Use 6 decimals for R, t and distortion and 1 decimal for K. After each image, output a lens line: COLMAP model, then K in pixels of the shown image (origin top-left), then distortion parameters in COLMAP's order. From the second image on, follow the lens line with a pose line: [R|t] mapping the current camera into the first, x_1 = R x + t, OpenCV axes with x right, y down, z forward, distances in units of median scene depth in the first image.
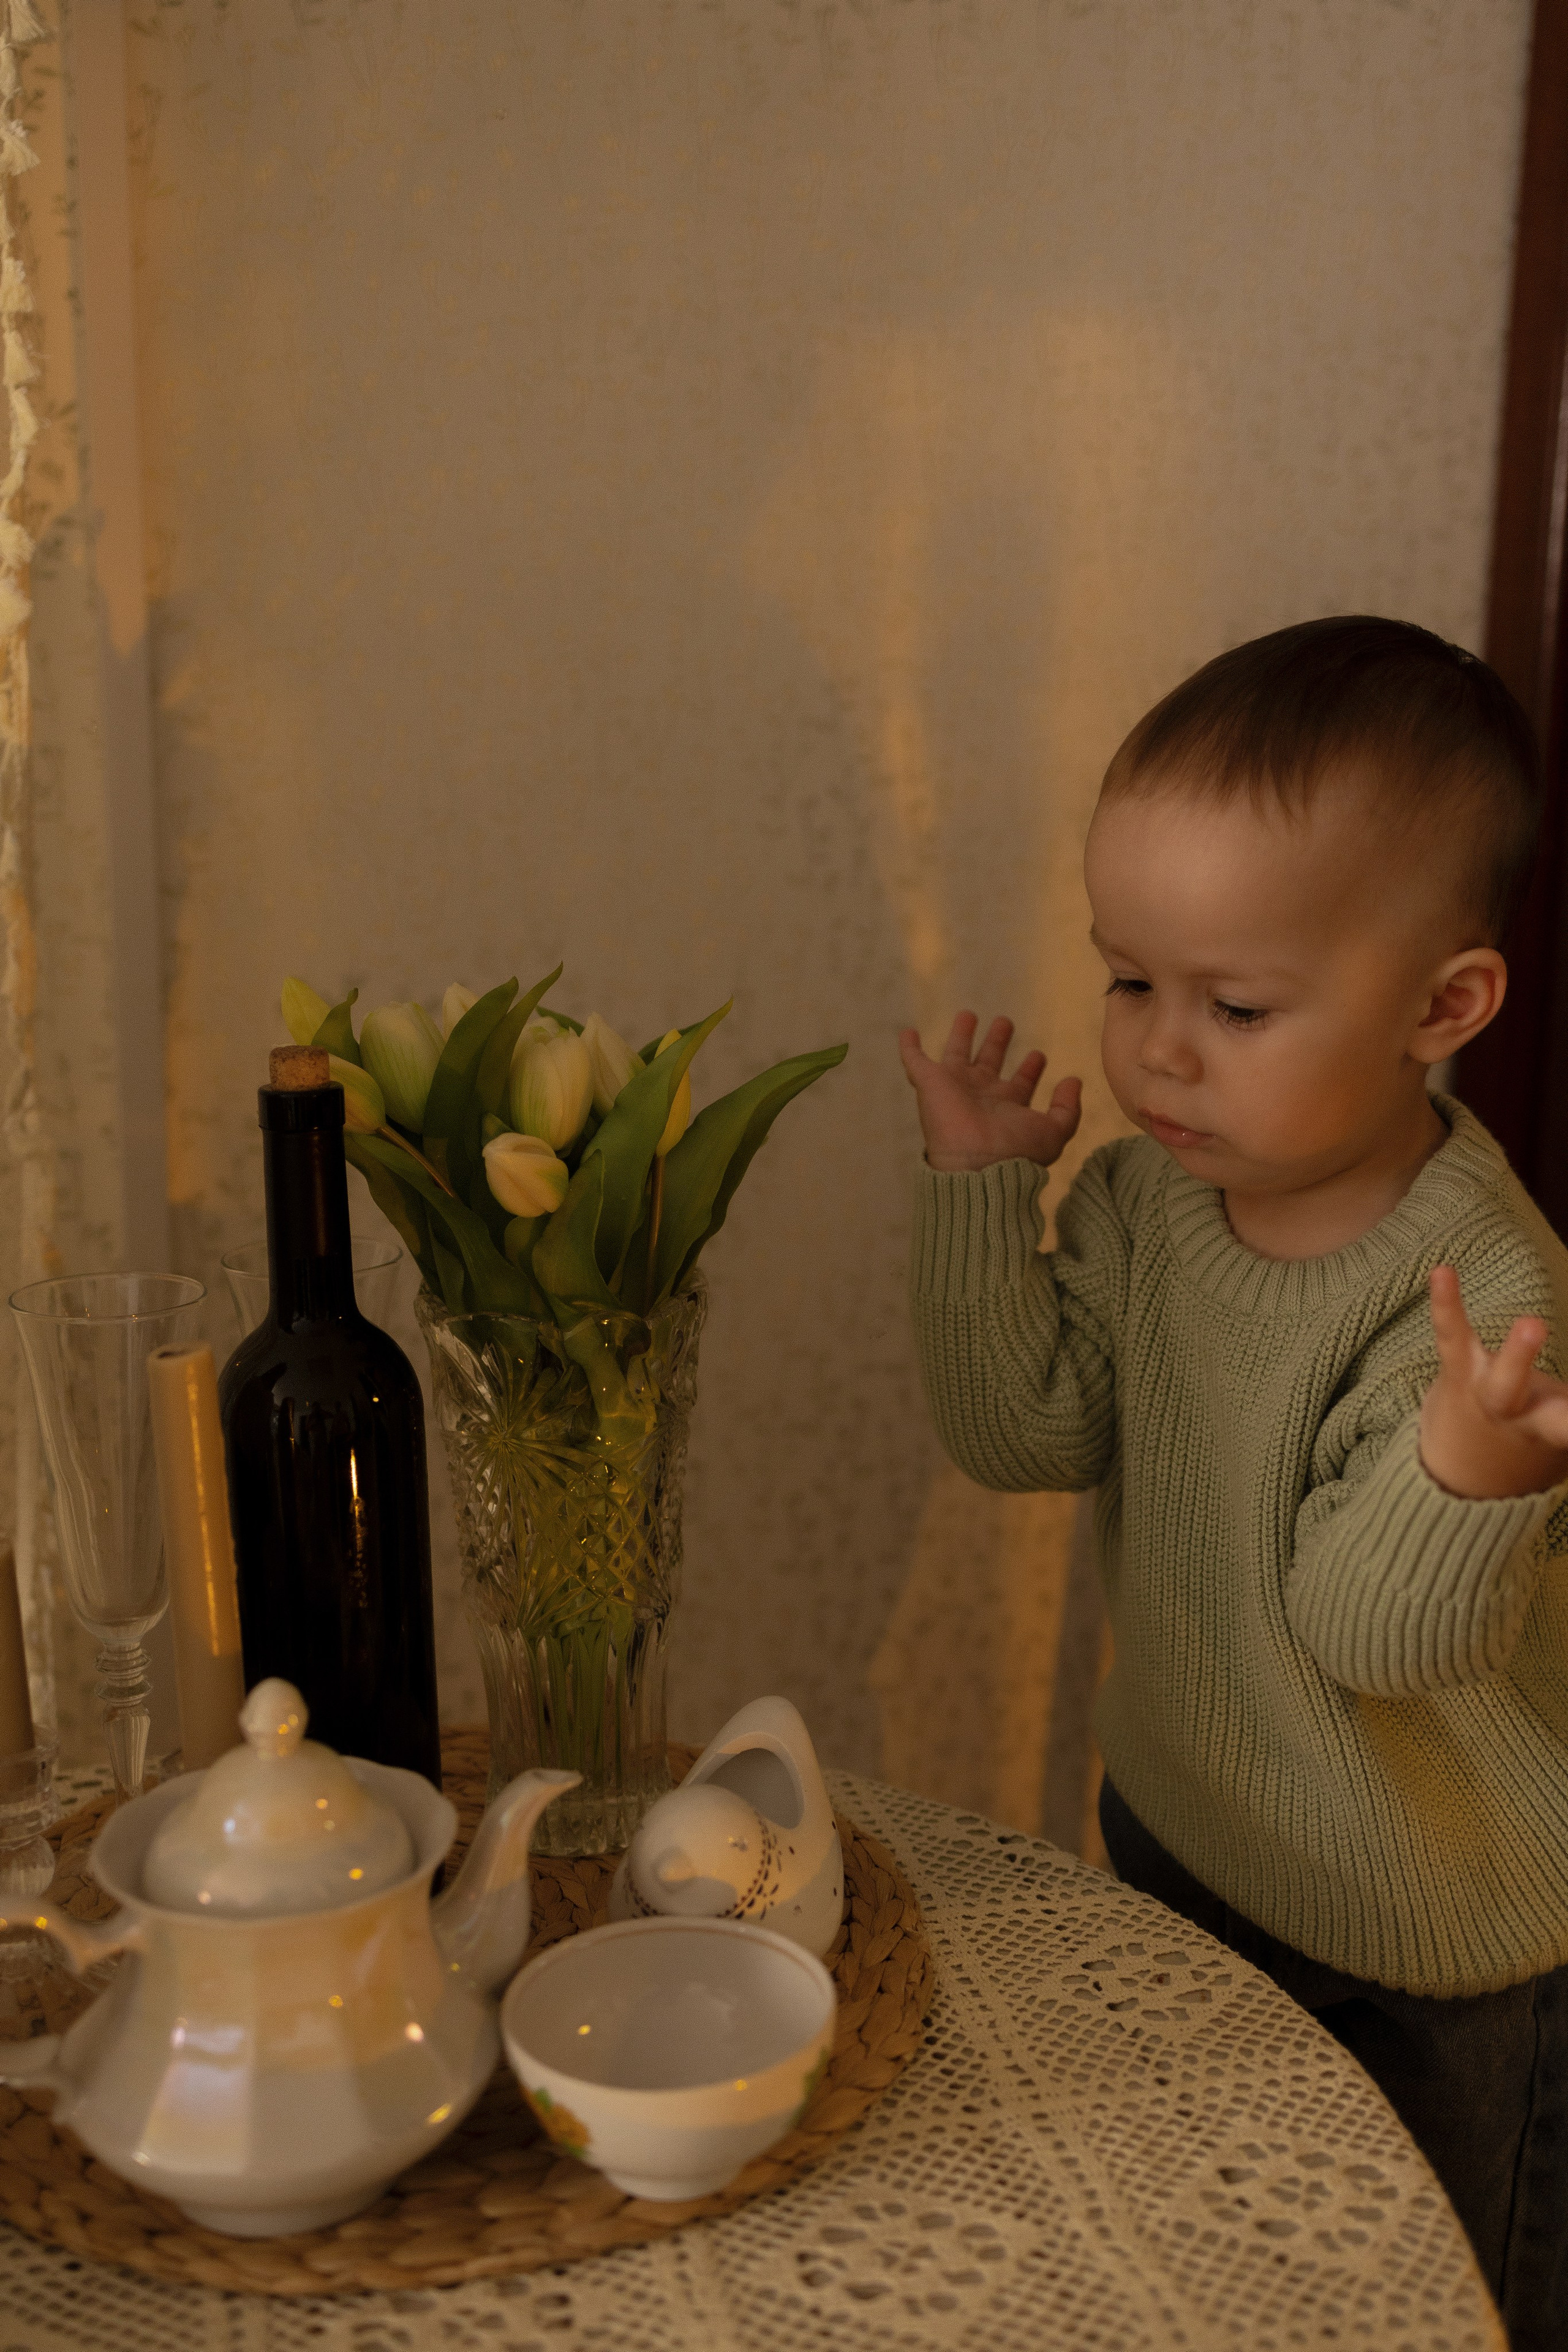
lens RADIAL K [[2381.0, 0, 779.2], [0, 2381.0, 1163.2], [0, 0, 1]] dist [0.024318, 0.000000]
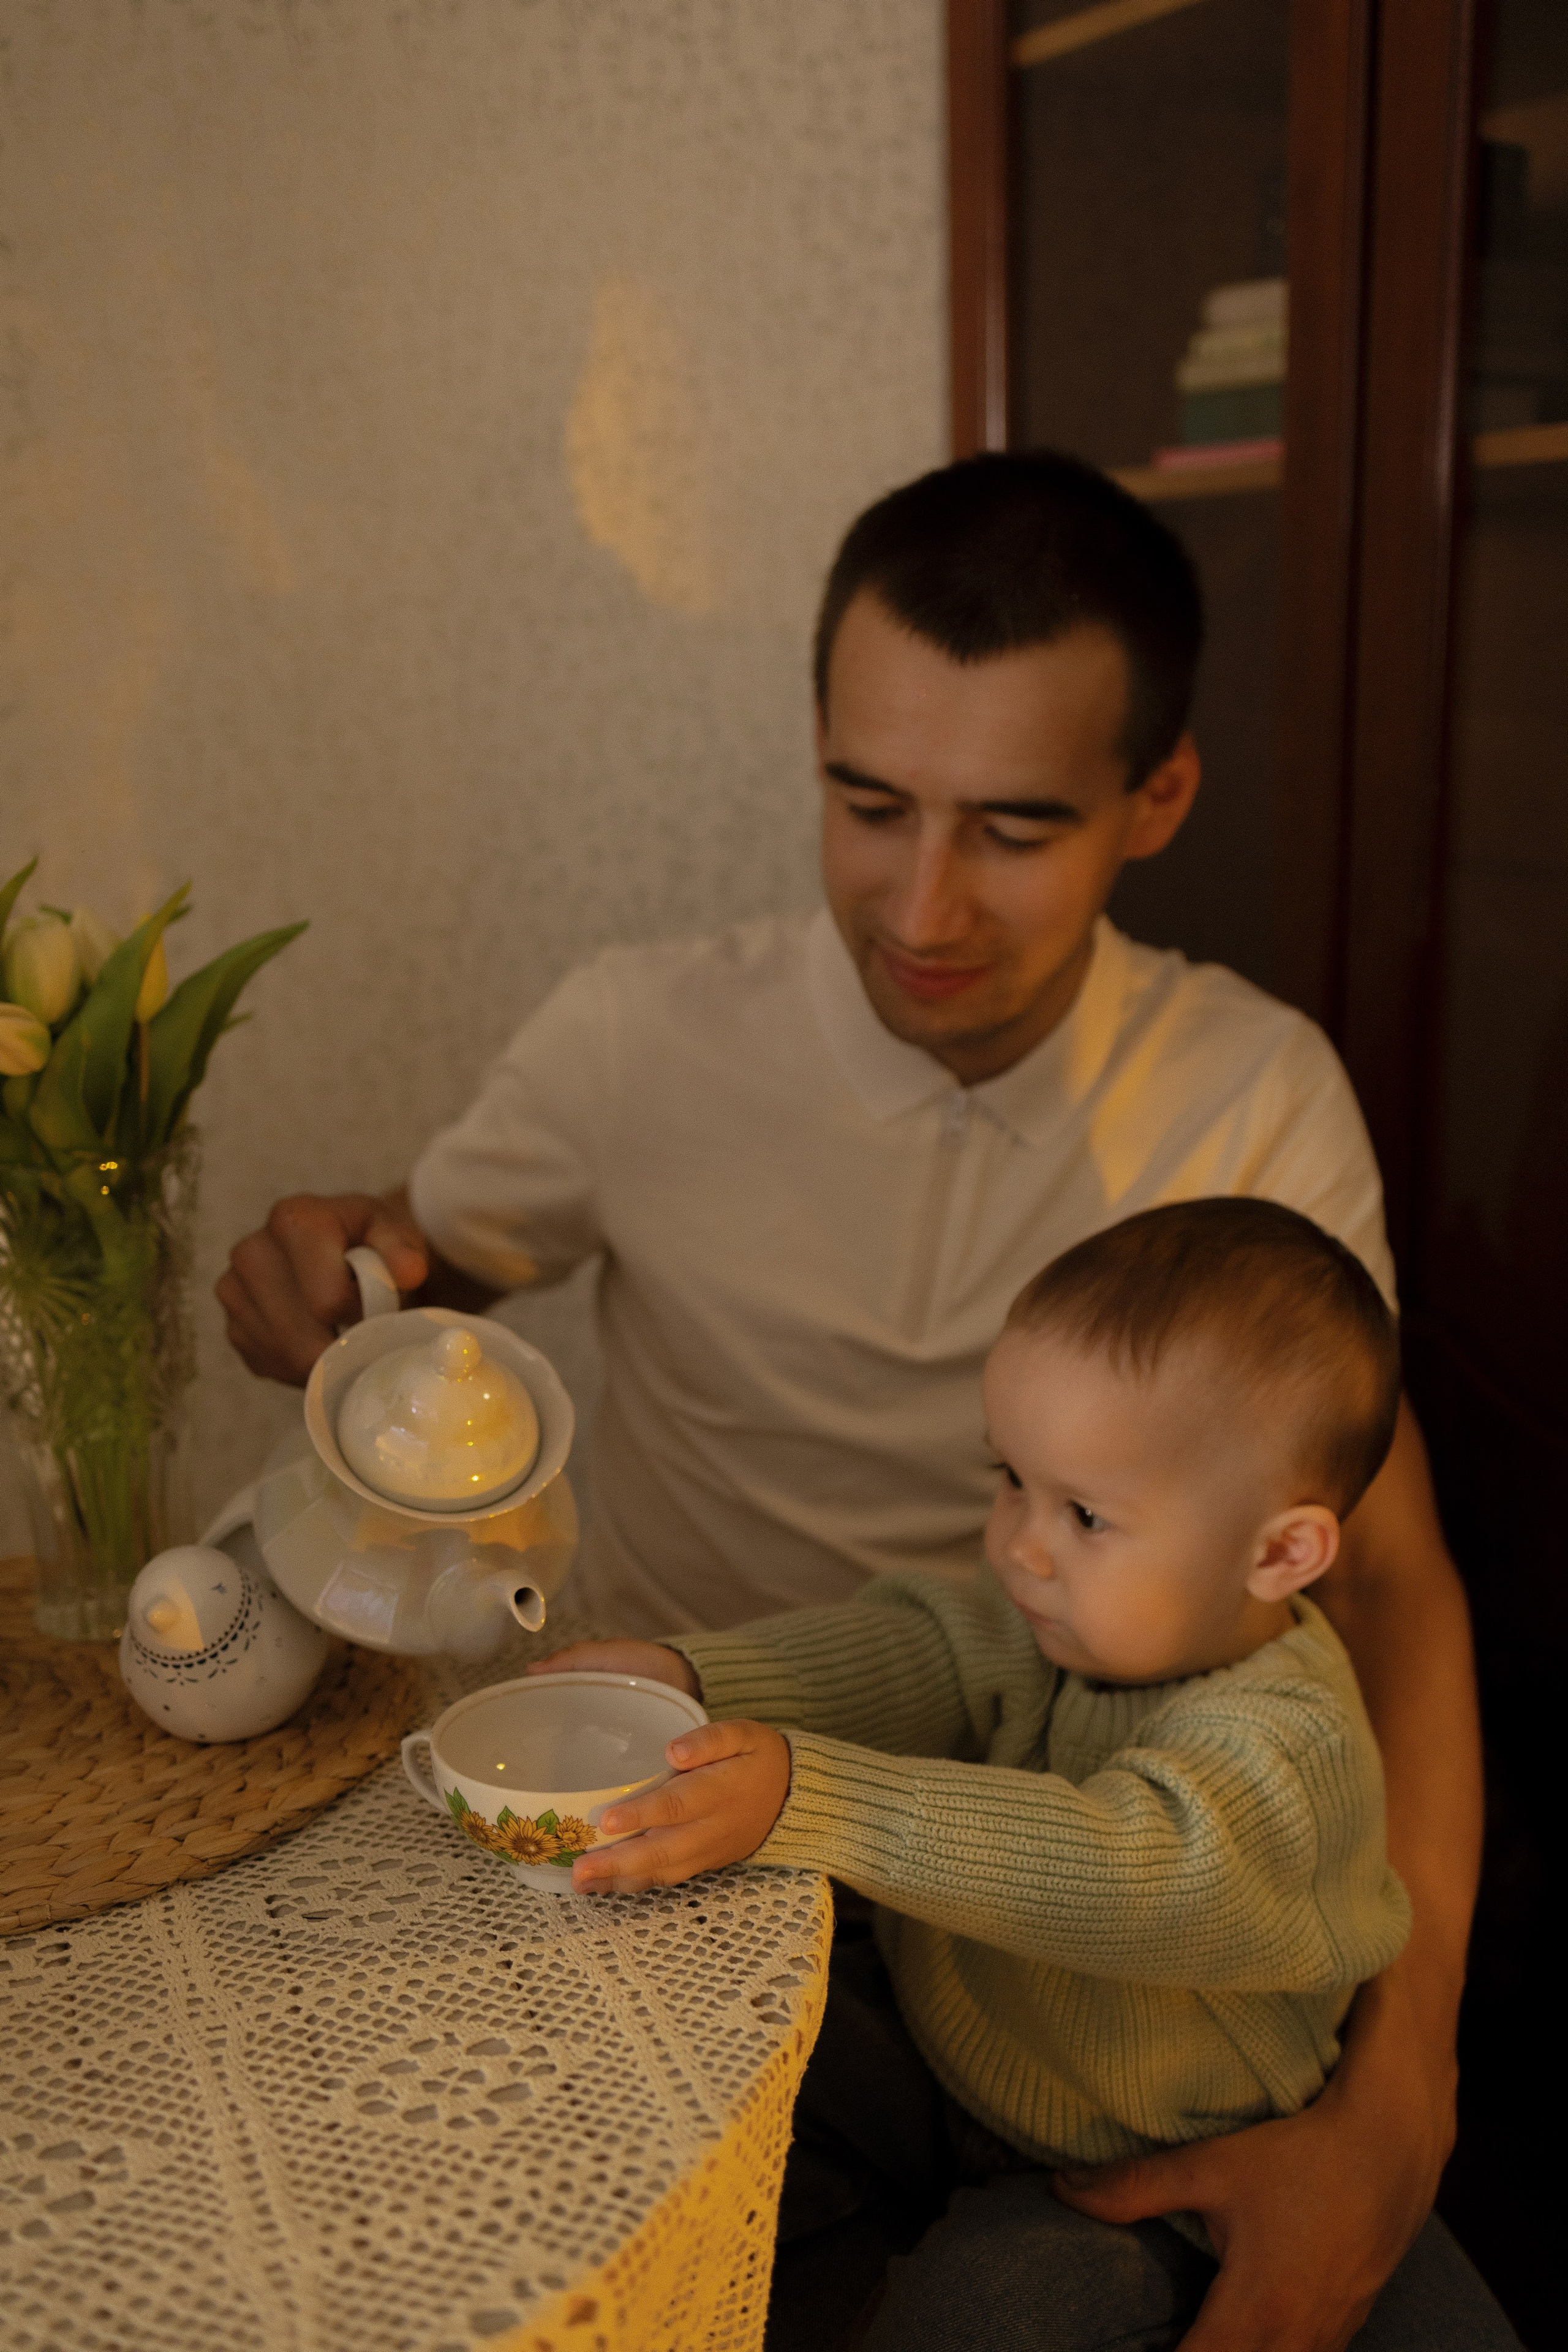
lens RADIAL K [[2381.0, 0, 788.3], [0, 2381.0, 1173.7], [0, 0, 1]] dist [0.024318, 0.000000]
pose [[0.991252, -0.061195, 0.116942, 0.128017], [0.058850, 0.997992, 0.023405, 0.065215], [-0.118139, -0.016318, 0.992863, -0.194634]]
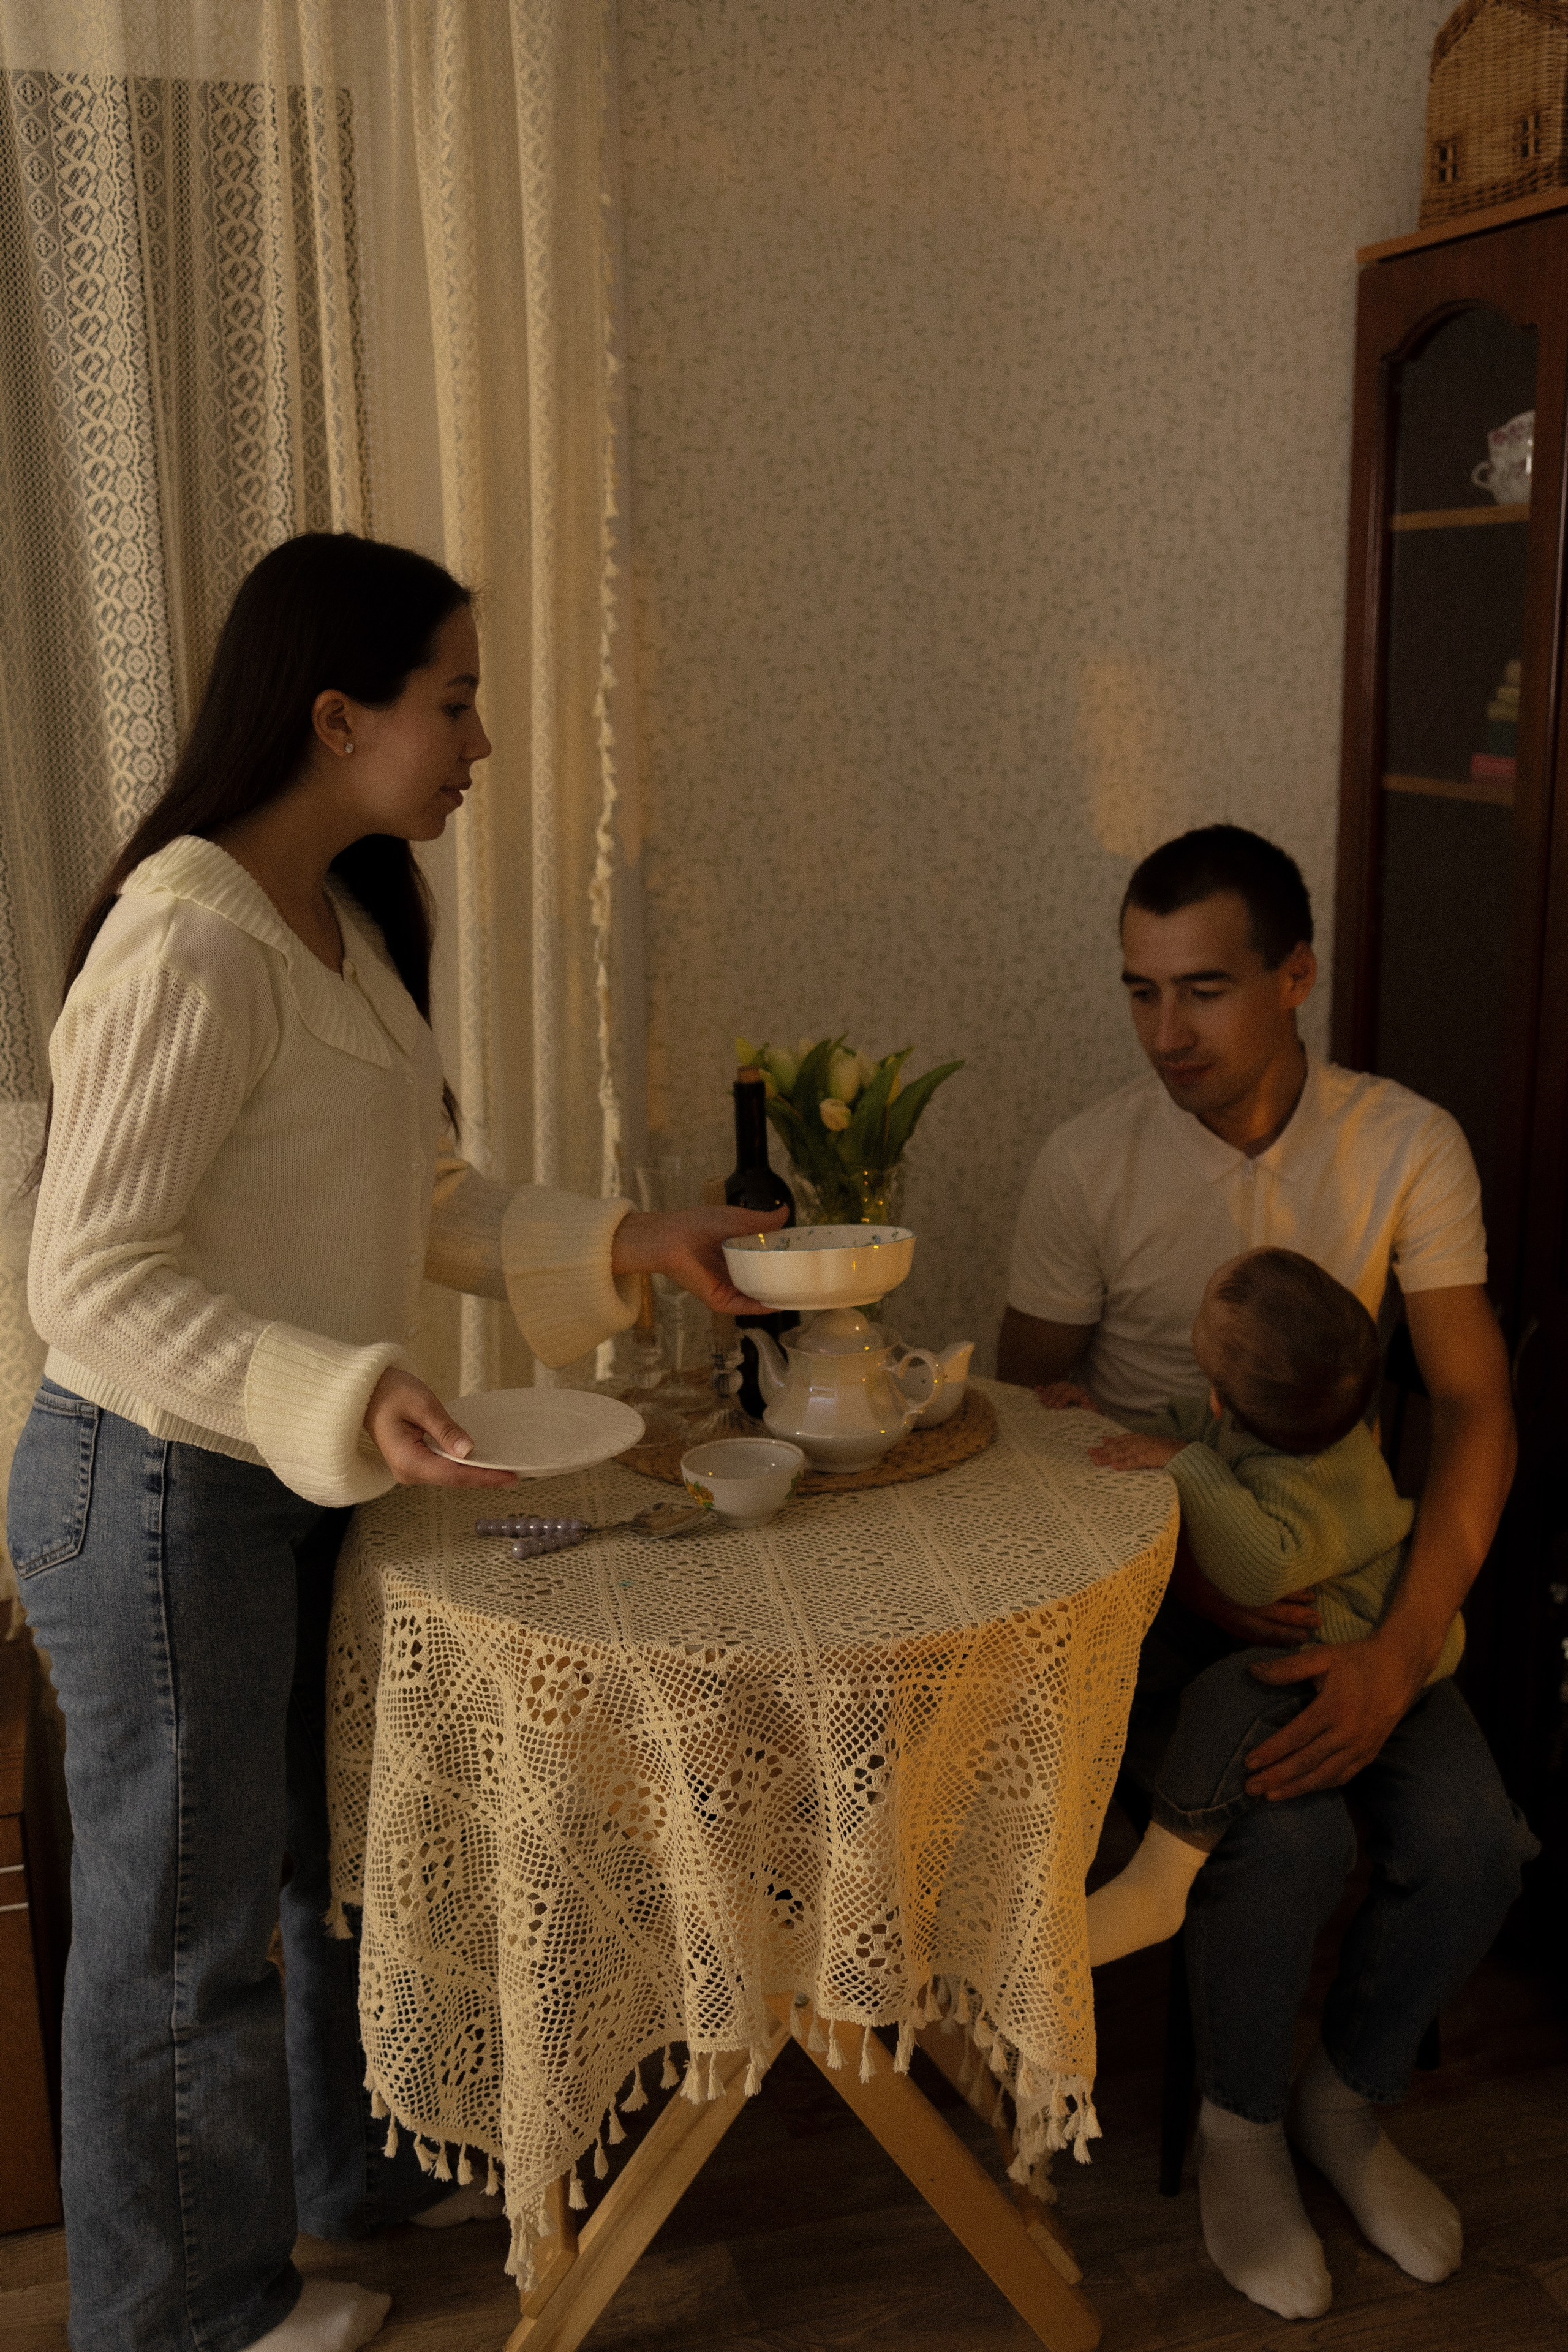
lens RADIAL K [[2381.0, 0, 793.9], [0, 2381.0, 1170.1], [0, 0, 1]] dist [0.024318, 0.000000]
pose [[0.994922, -0.008149, -0.100316, 0.107799], [0.010905, 0.999577, 0.026951, -0.004950], [0.100054, -0.027908, 0.994591, -1.570131]]
